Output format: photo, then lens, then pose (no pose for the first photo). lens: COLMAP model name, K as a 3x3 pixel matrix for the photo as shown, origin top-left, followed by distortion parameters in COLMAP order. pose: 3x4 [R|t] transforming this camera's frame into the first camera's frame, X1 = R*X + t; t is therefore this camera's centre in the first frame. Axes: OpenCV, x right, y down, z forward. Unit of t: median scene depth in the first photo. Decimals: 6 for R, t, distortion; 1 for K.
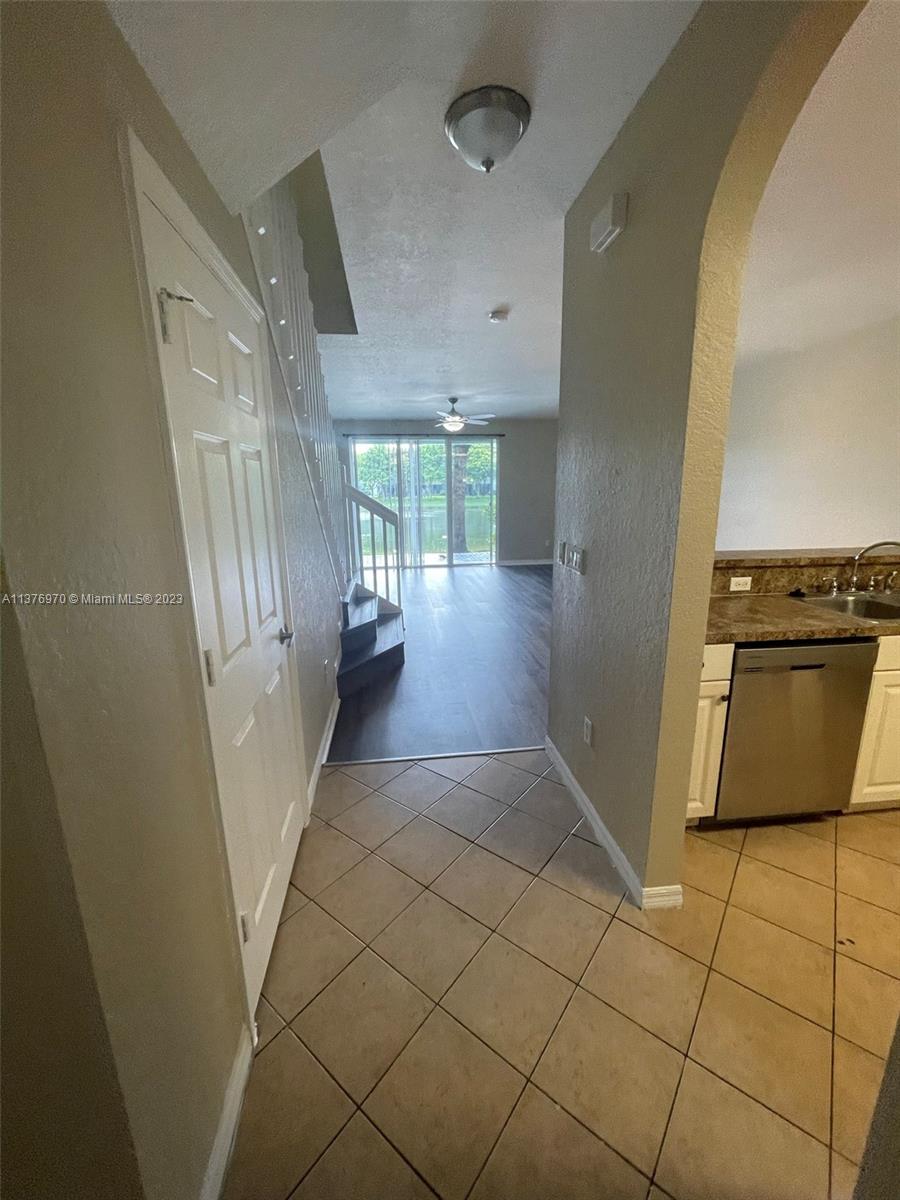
lens RADIAL K [[481.4, 0, 448.5], [0, 481.4, 600.3], [0, 0, 1]] dist [-0.009454, -0.000050]
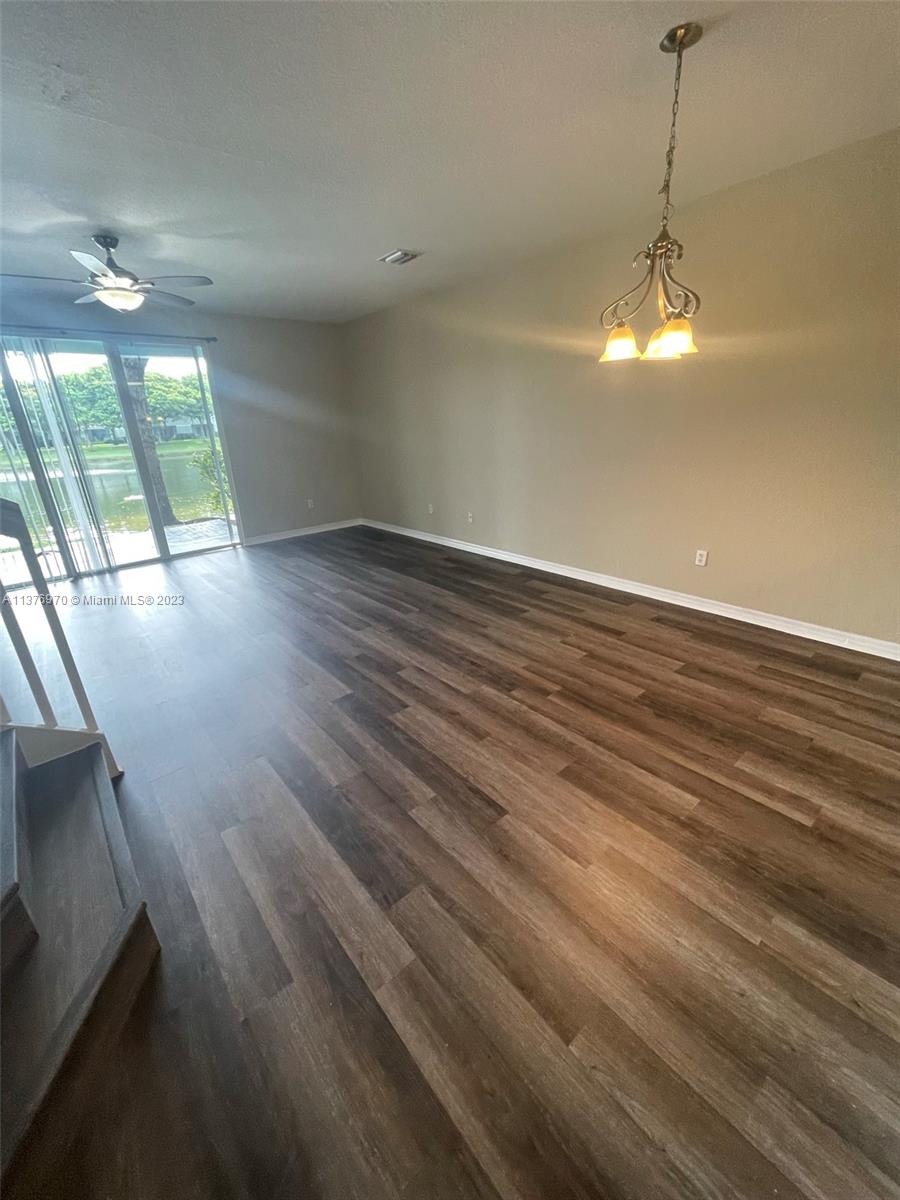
lens RADIAL K [[481.4, 0, 458.7], [0, 481.4, 597.7], [0, 0, 1]] dist [-0.009454, -0.000050]
pose [[0.826294, -0.221456, 0.517876, -0.016851], [0.161212, 0.973982, 0.159278, -0.064738], [-0.539675, -0.048122, 0.840497, 0.282396]]
